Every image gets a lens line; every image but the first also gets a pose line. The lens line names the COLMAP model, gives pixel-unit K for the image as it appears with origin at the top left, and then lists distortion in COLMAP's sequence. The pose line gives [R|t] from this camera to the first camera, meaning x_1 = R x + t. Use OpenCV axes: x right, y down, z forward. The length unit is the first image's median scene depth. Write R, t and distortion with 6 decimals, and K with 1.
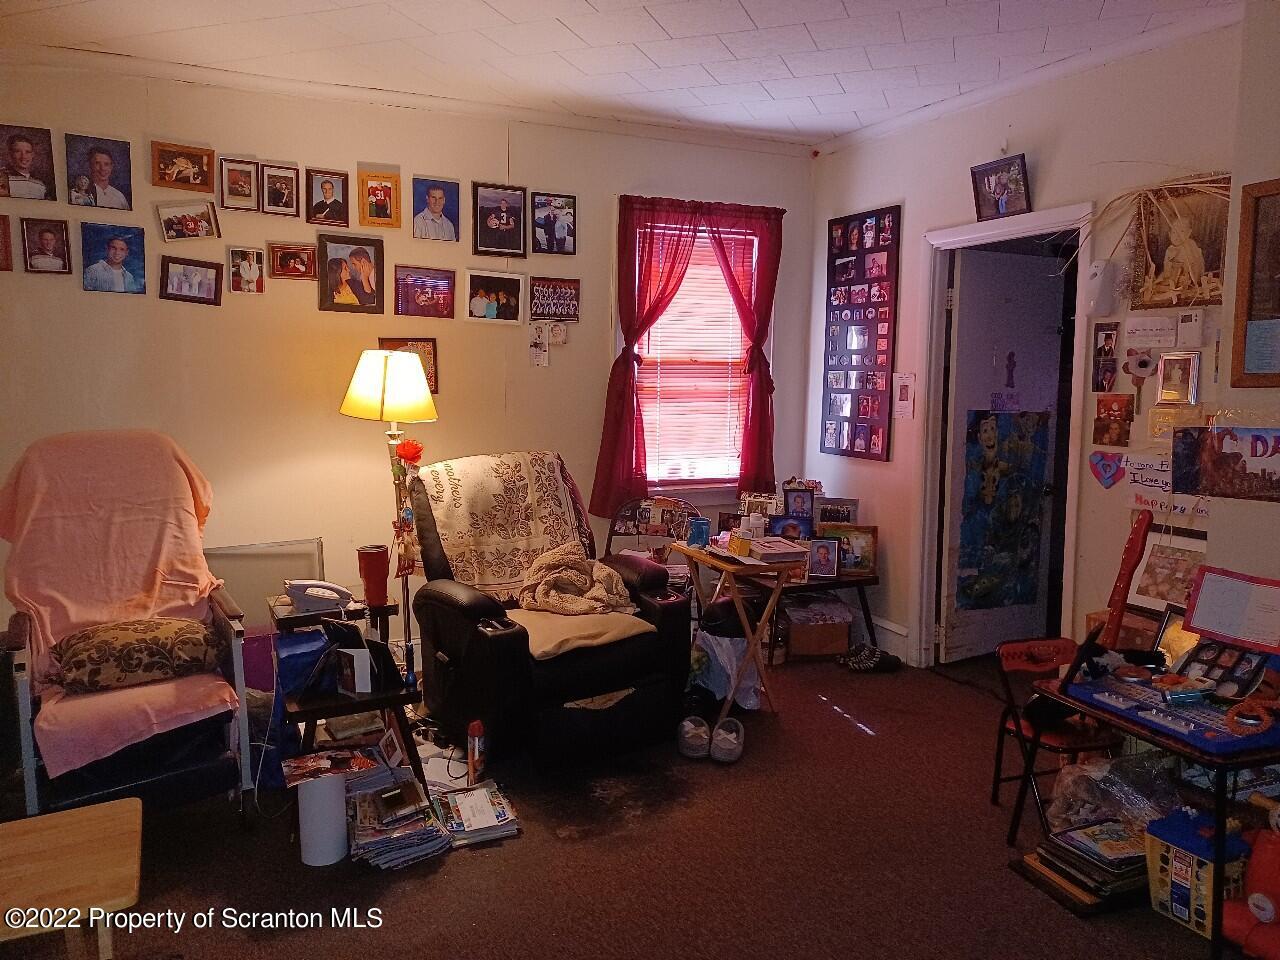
lens RADIAL K [[916.2, 0, 640.5], [0, 916.2, 480.0], [0, 0, 1]] dist [0.010898, -0.003440]
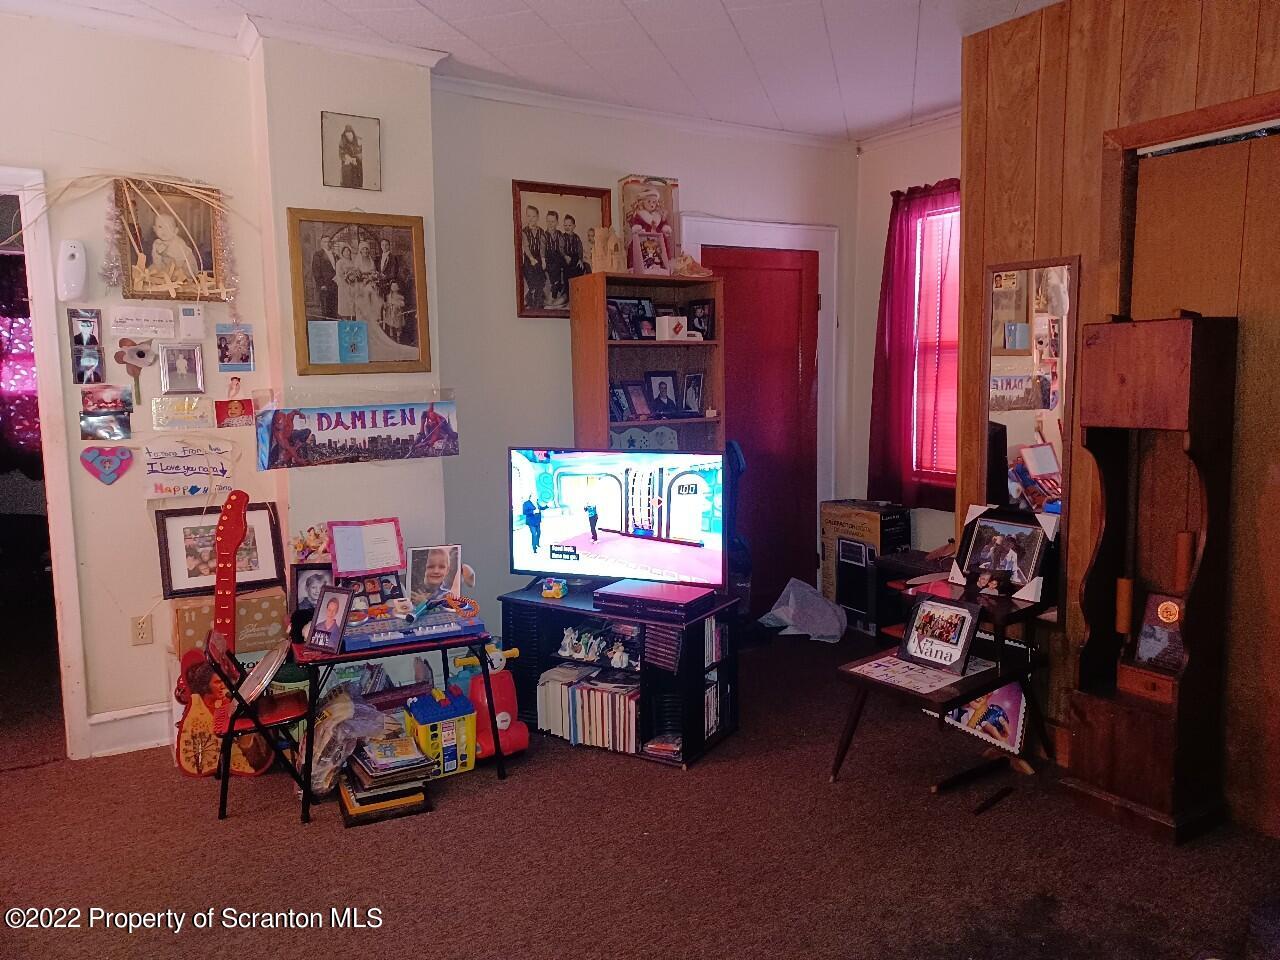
lens RADIAL K [[916.2, 0, 638.8], [0, 916.2, 475.6], [0, 0, 1]] dist [0.010898, -0.003440]
pose [[-0.105260, -0.124178, 0.986661, -0.527833], [0.113356, 0.984208, 0.135963, -0.073096], [-0.987963, 0.126156, -0.089522, 0.591050]]
